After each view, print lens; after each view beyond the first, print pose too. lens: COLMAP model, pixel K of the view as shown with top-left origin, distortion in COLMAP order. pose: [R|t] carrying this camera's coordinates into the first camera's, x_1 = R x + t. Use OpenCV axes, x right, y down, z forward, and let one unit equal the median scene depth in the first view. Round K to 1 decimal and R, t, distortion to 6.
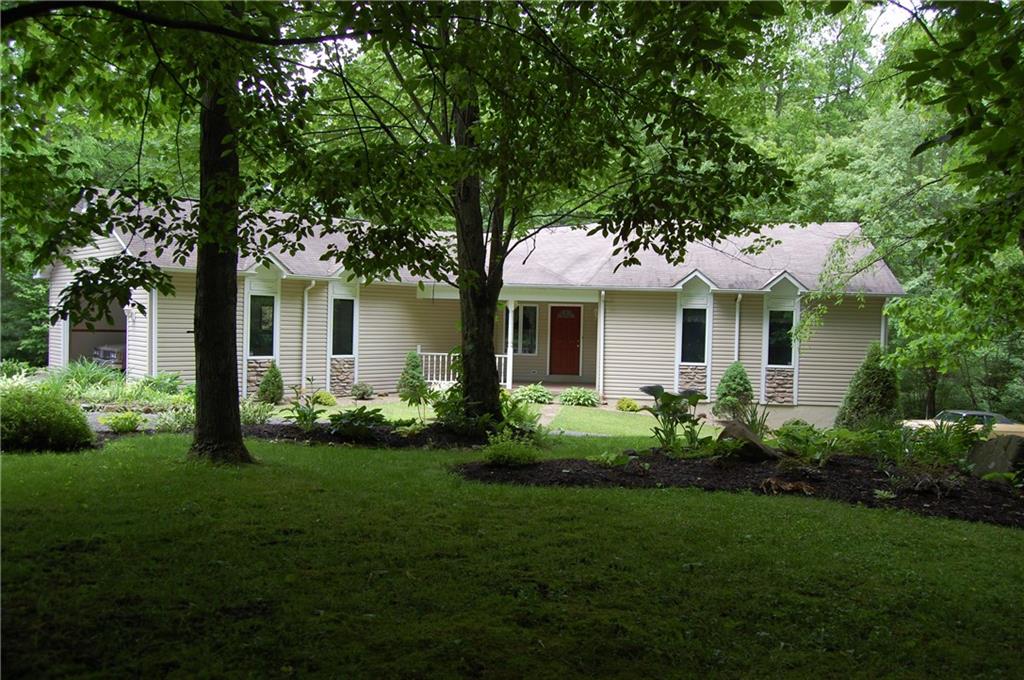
lens RADIAL K [[793.0, 0, 512.0], [0, 793.0, 340.0], [0, 0, 1]] dist [-0.090780, 0.035060]
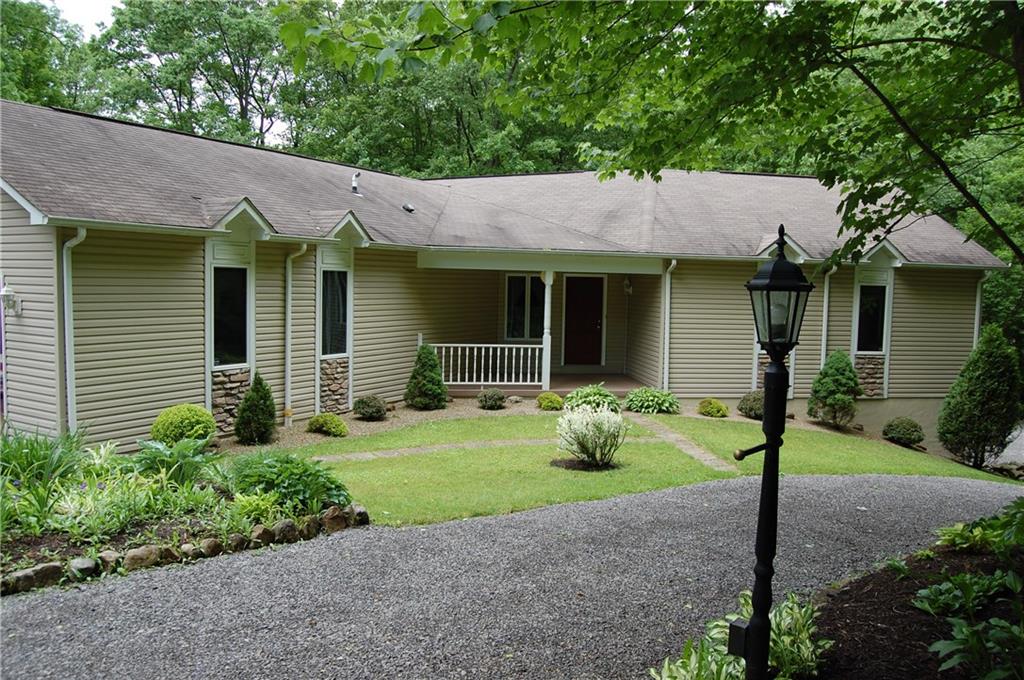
lens RADIAL K [[793.0, 0, 512.0], [0, 793.0, 340.0], [0, 0, 1]] dist [-0.090780, 0.035060]
pose [[0.965470, -0.022342, 0.259553, -0.239041], [0.007757, 0.998339, 0.057084, -0.029836], [-0.260397, -0.053100, 0.964040, 0.306020]]
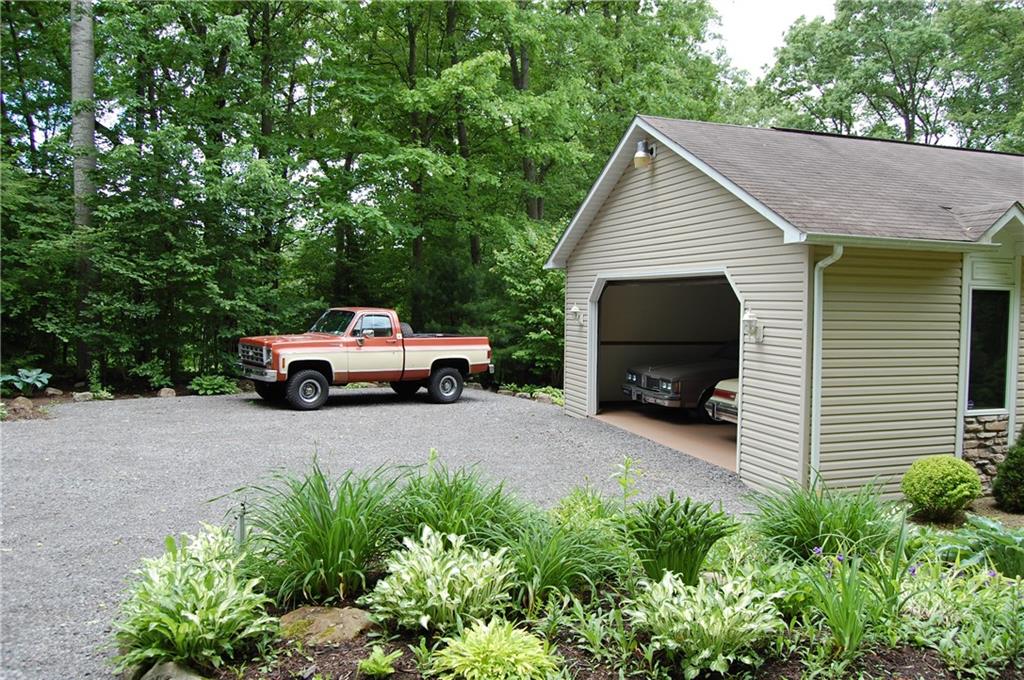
lens RADIAL K [[793.0, 0, 512.0], [0, 793.0, 340.0], [0, 0, 1]] dist [-0.090780, 0.035060]
pose [[0.870003, 0.008406, -0.492975, -0.308537], [-0.000730, 0.999876, 0.015761, -0.028800], [0.493046, -0.013352, 0.869901, 0.375419]]
